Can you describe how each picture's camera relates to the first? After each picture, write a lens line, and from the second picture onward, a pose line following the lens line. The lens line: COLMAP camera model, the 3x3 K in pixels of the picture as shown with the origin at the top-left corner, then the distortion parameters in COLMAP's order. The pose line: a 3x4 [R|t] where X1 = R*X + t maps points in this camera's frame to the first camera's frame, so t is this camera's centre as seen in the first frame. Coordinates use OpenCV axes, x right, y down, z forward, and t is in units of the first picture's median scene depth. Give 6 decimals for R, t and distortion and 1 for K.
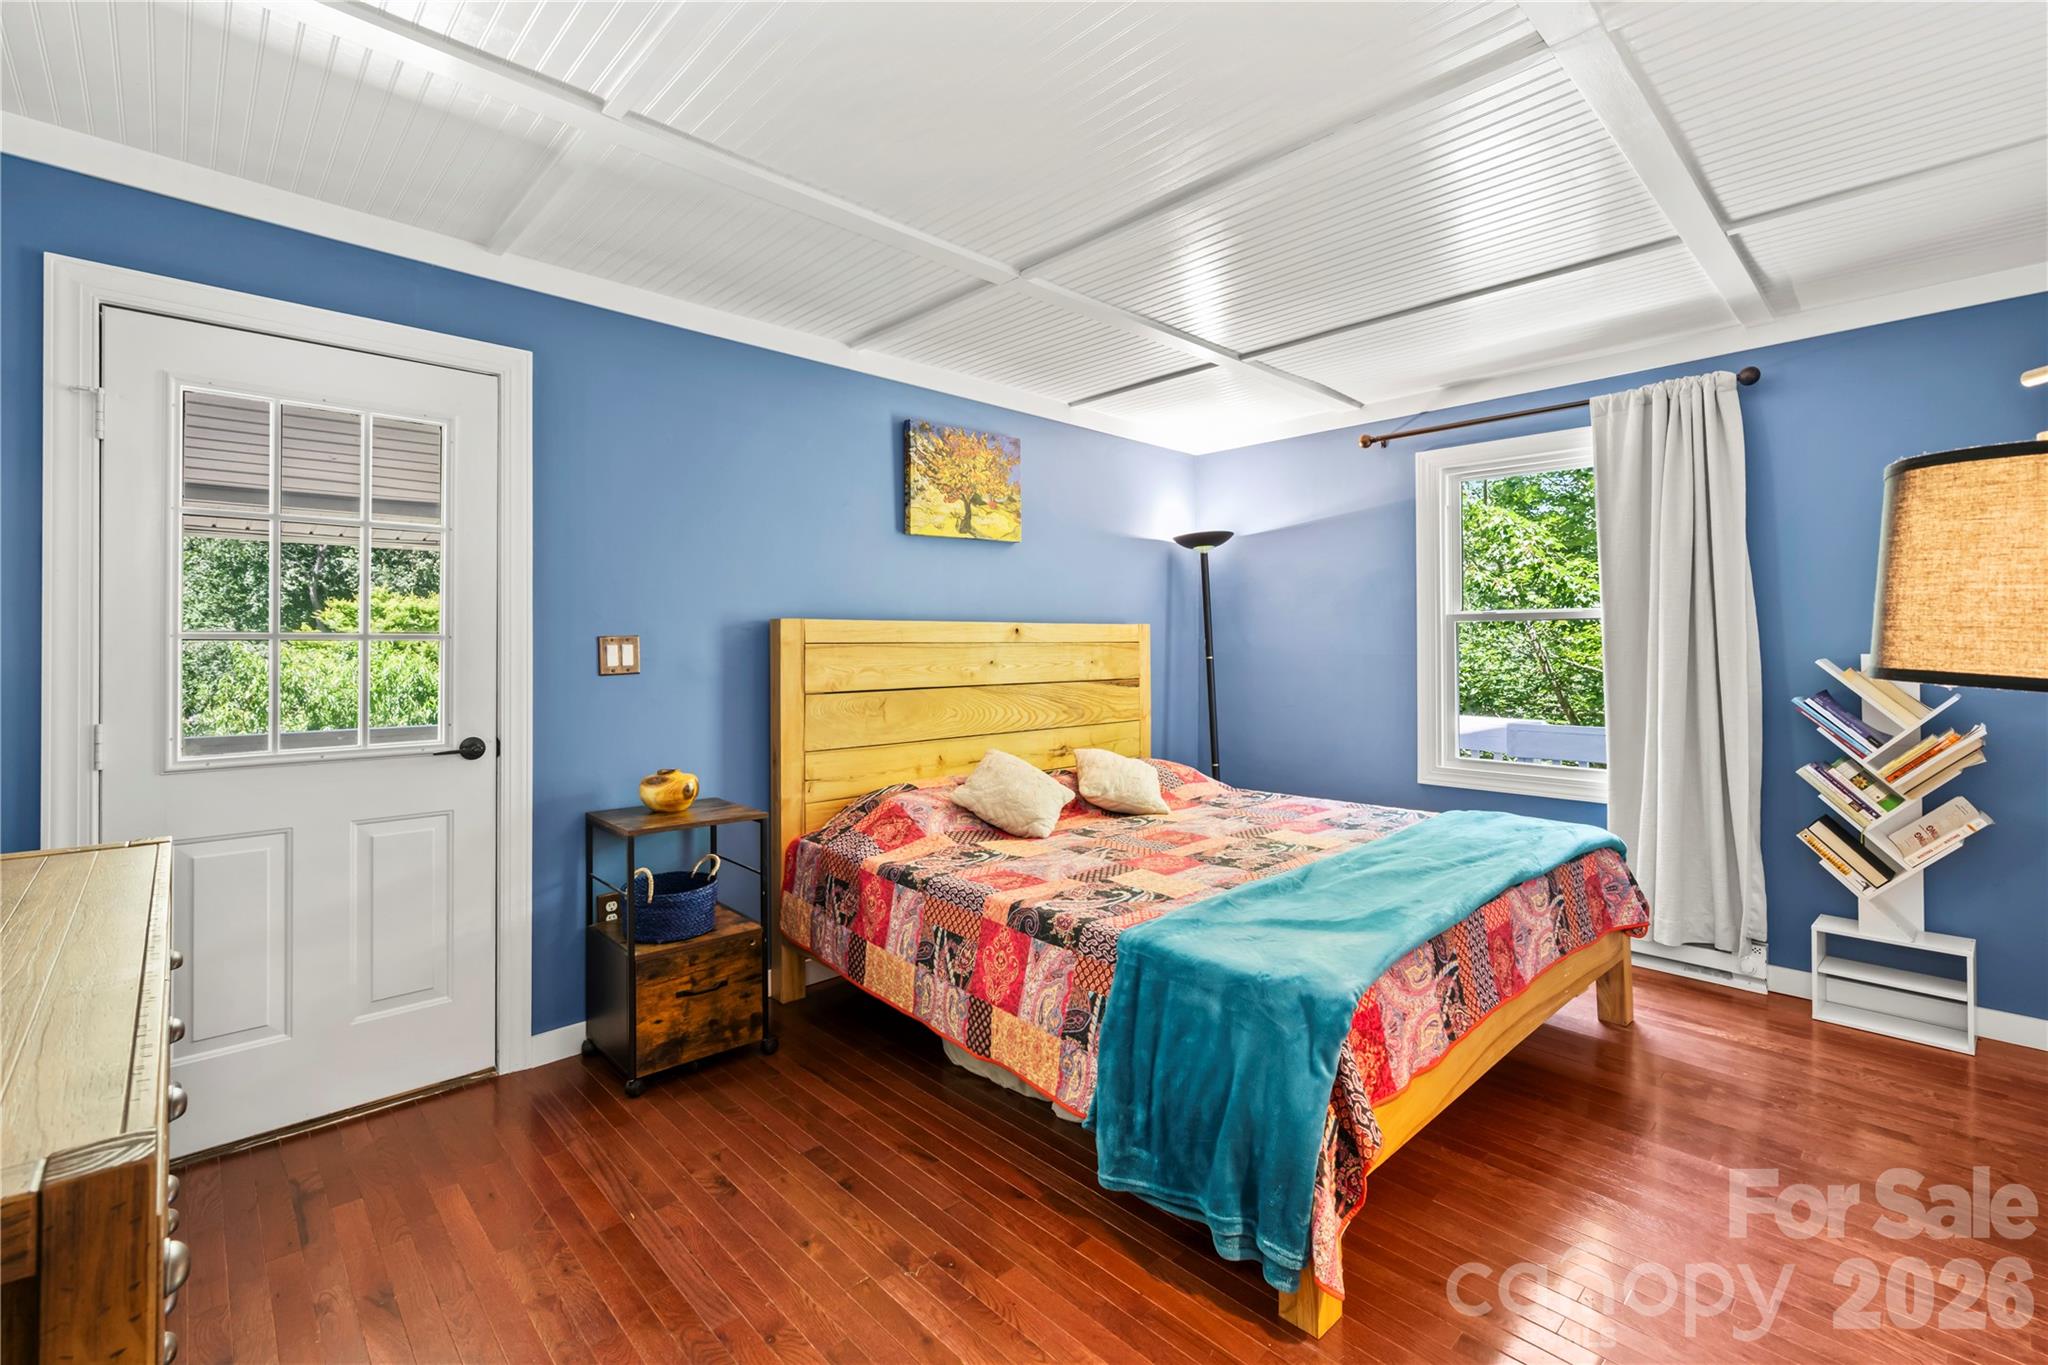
lens RADIAL K [[894.3, 0, 1024.4], [0, 894.3, 644.0], [0, 0, 1]] dist [-0.001418, -0.000134]
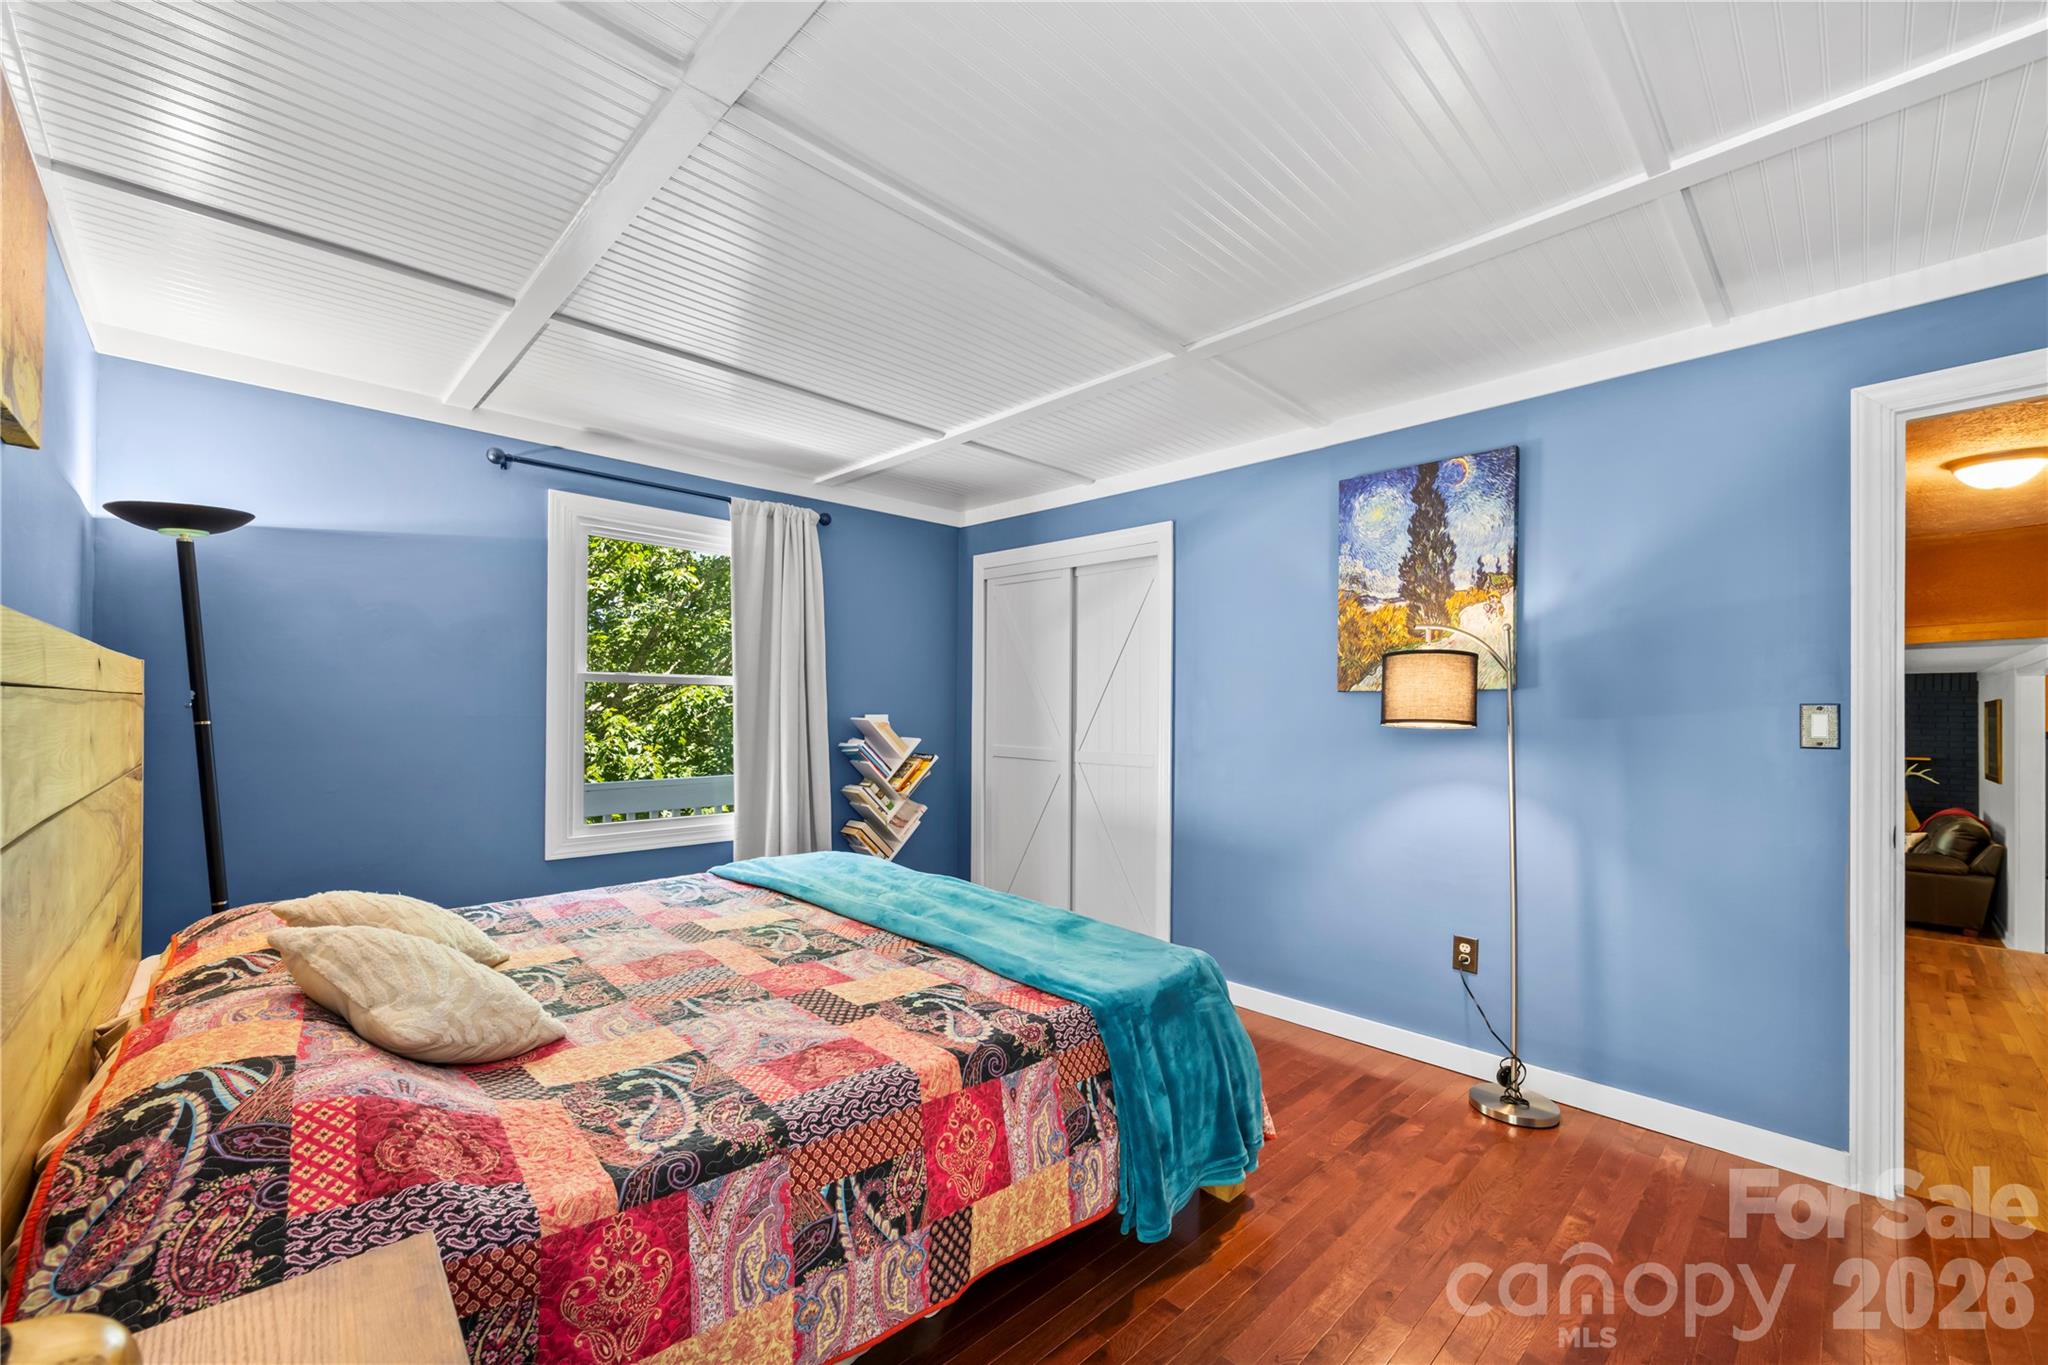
lens RADIAL K [[825.0, 0, 1032.8], [0, 825.0, 704.6], [0, 0, 1]] dist [-0.001141, -0.000147]
pose [[-0.023117, 0.010993, 0.999672, -0.574191], [-0.011514, 0.999870, -0.011261, 0.006413], [-0.999666, -0.011771, -0.022988, 0.789560]]
